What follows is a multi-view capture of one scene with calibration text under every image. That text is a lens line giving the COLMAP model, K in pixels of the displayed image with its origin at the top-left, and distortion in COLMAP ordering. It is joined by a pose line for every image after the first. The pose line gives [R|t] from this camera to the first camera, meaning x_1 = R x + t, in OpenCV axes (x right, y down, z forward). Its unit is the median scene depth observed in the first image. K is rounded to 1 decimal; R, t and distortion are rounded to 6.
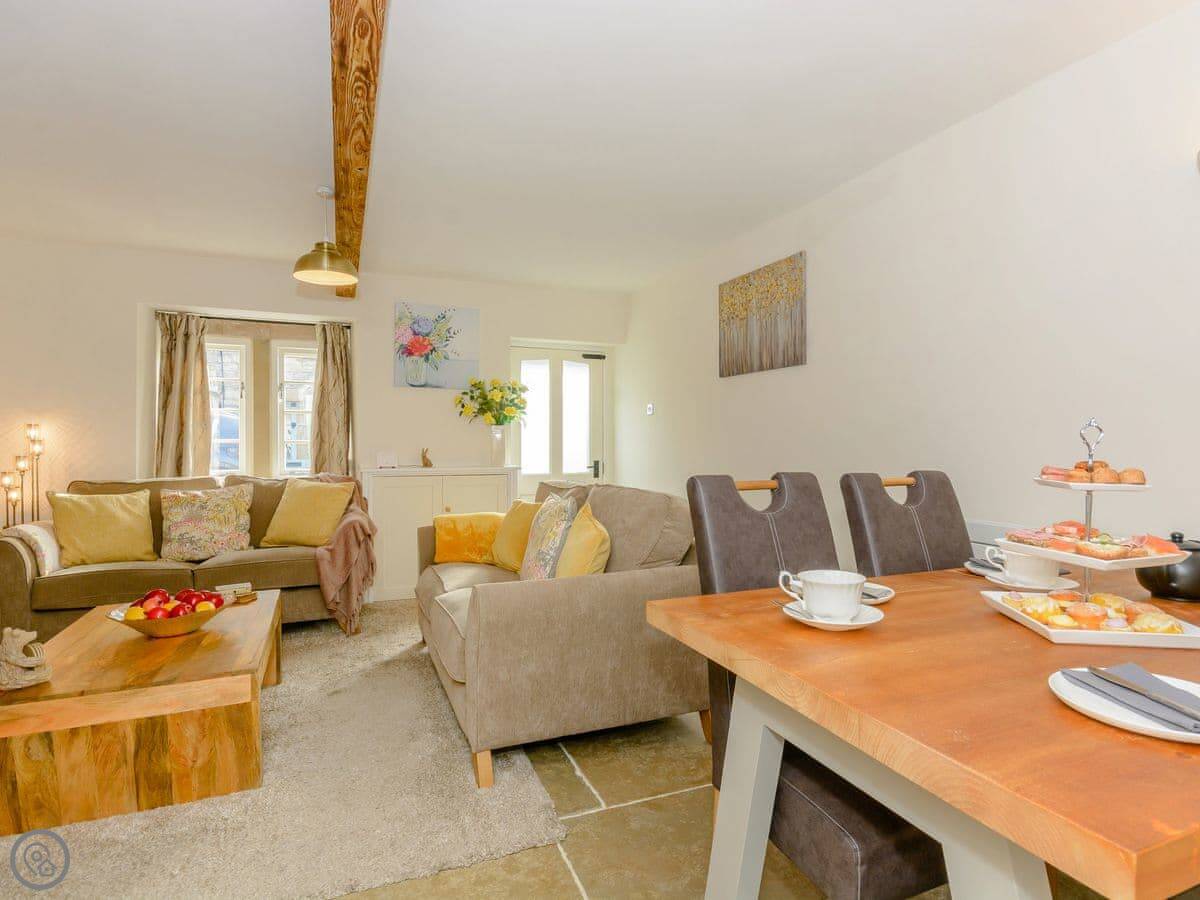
lens RADIAL K [[684.2, 0, 612.2], [0, 684.2, 450.4], [0, 0, 1]] dist [-0.003167, 0.001974]
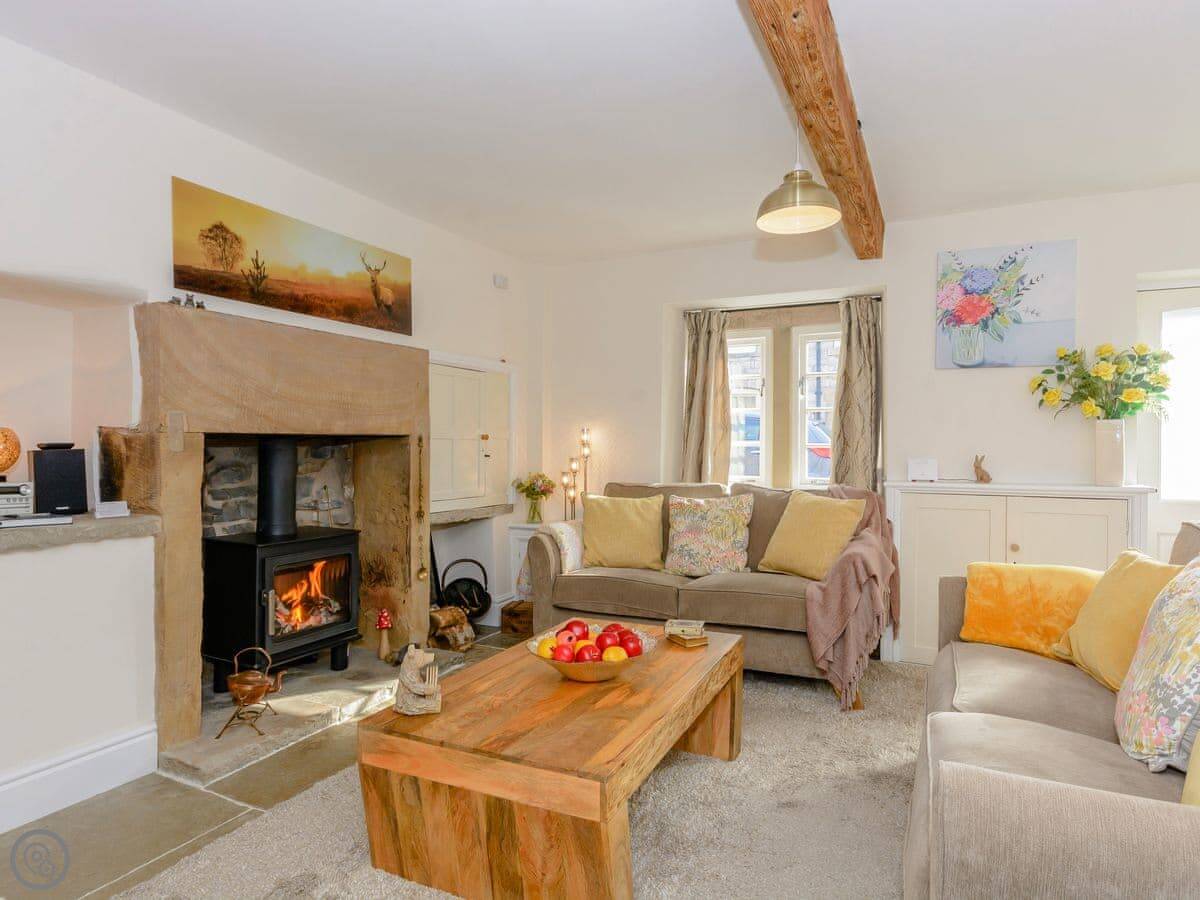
lens RADIAL K [[684.2, 0, 612.2], [0, 684.2, 450.4], [0, 0, 1]] dist [-0.003167, 0.001974]
pose [[0.664928, 0.006814, -0.746877, -0.004466], [-0.010713, 0.999943, -0.000414, -0.004204], [0.746831, 0.008276, 0.664962, 0.309869]]
